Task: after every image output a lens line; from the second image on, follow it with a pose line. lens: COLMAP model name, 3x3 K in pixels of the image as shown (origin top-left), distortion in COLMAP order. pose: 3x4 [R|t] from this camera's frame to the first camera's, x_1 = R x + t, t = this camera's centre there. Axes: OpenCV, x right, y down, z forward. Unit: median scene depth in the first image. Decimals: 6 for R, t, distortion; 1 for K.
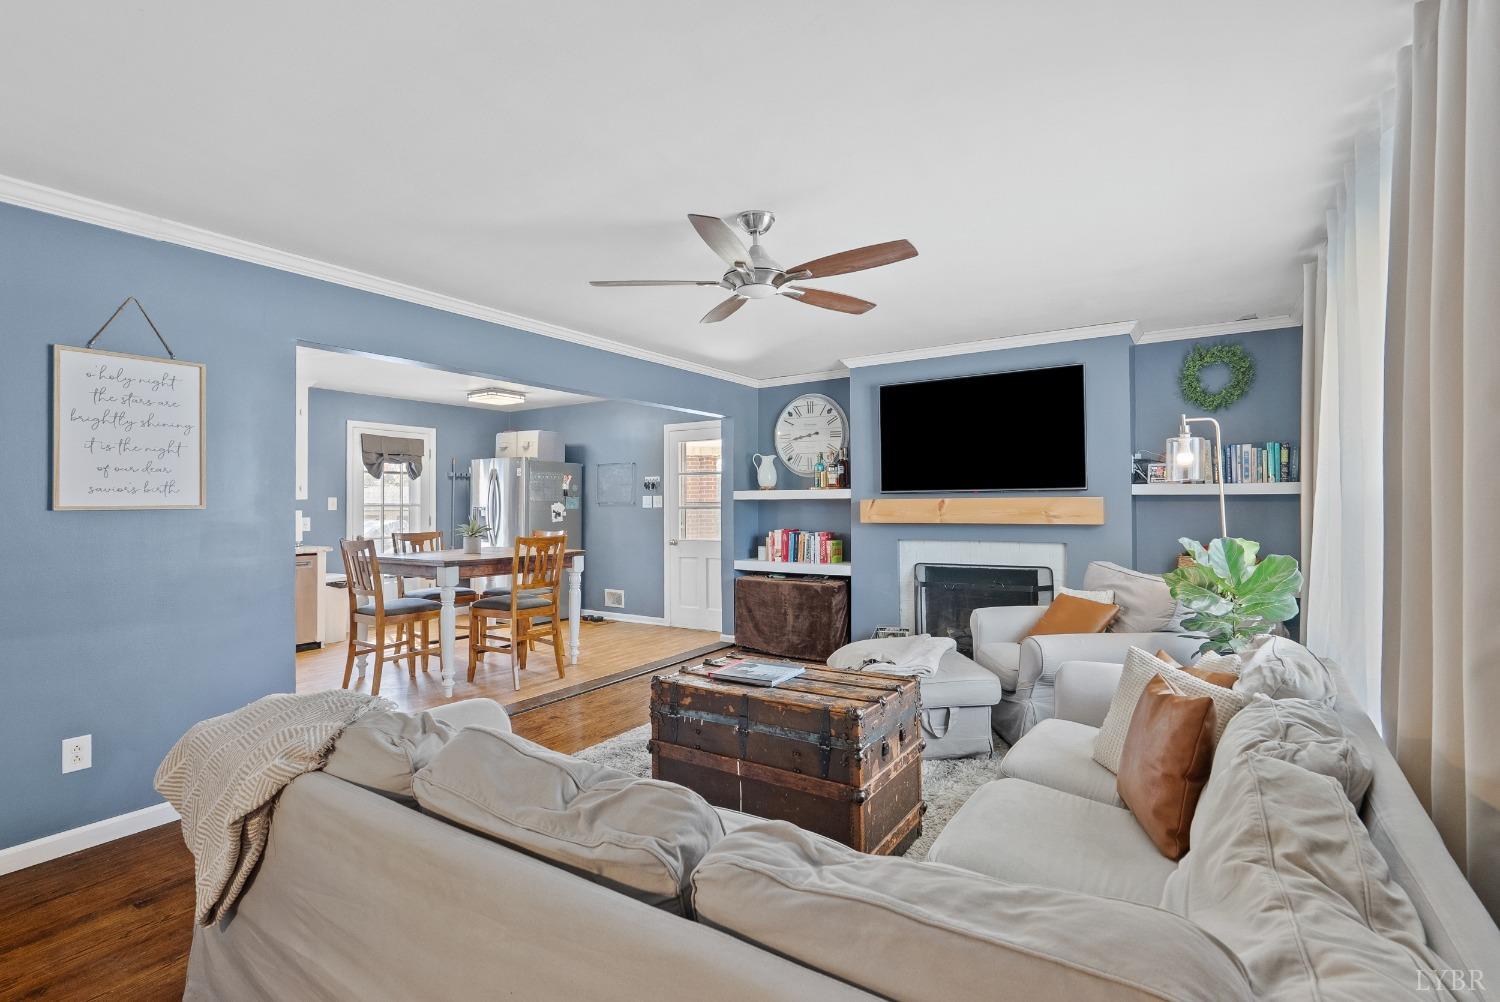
lens RADIAL K [[657.7, 0, 754.3], [0, 657.7, 503.7], [0, 0, 1]] dist [-0.014939, -0.000248]
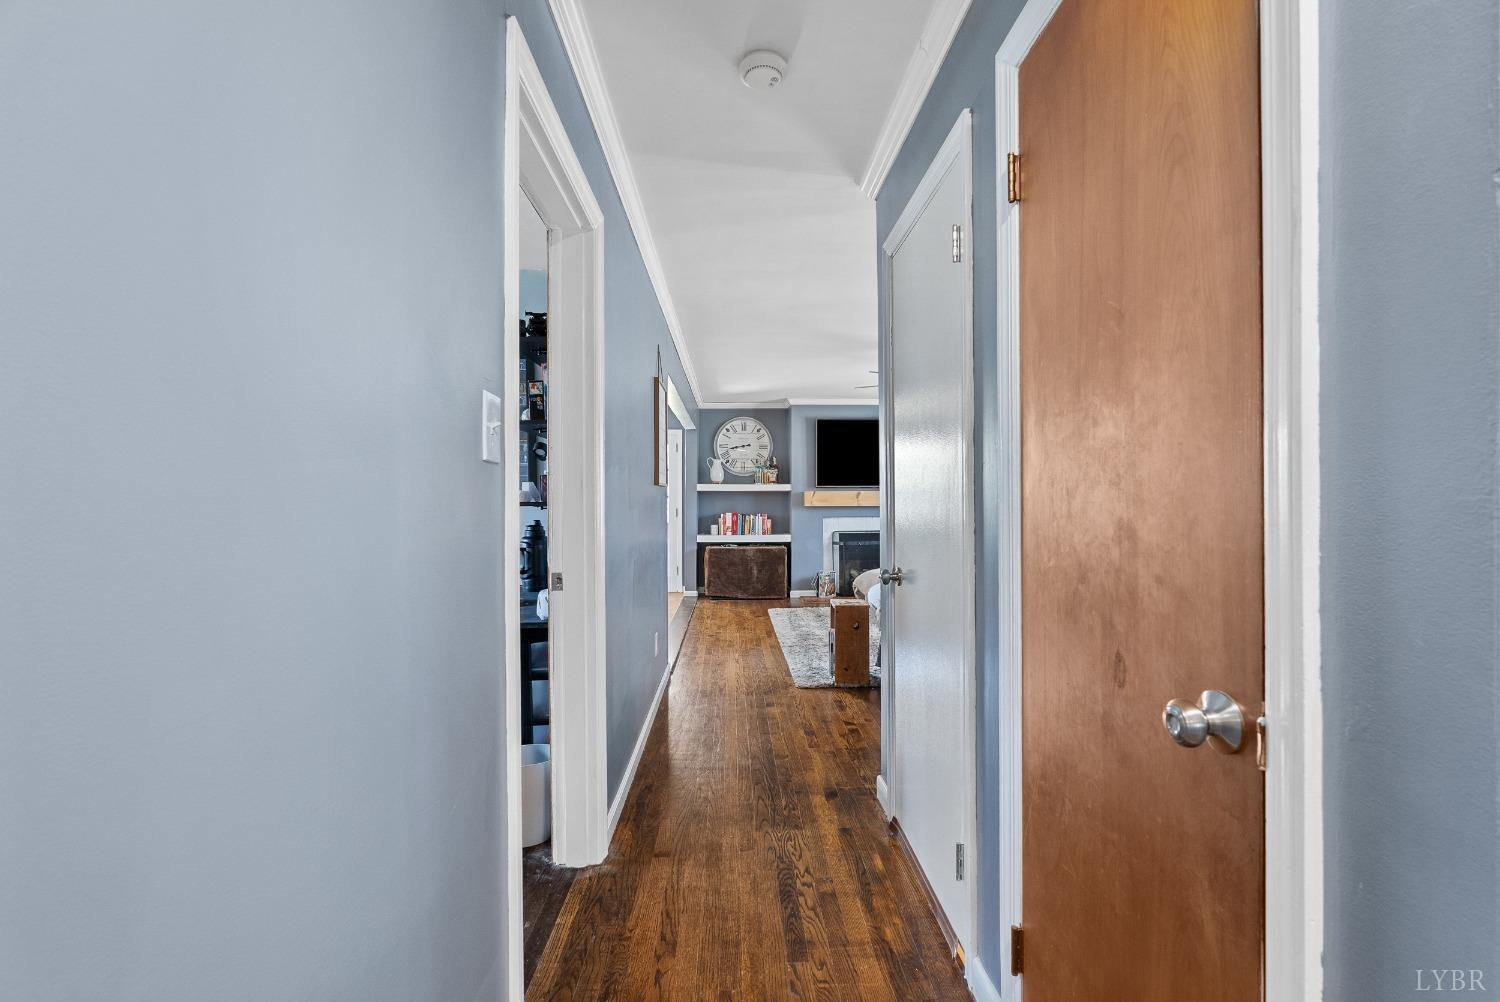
lens RADIAL K [[657.7, 0, 735.5], [0, 657.7, 506.2], [0, 0, 1]] dist [-0.014939, -0.000248]
pose [[0.818043, 0.004285, 0.575141, -0.795012], [-0.004098, 0.999990, -0.001621, 0.029493], [-0.575142, -0.001031, 0.818053, -0.161652]]
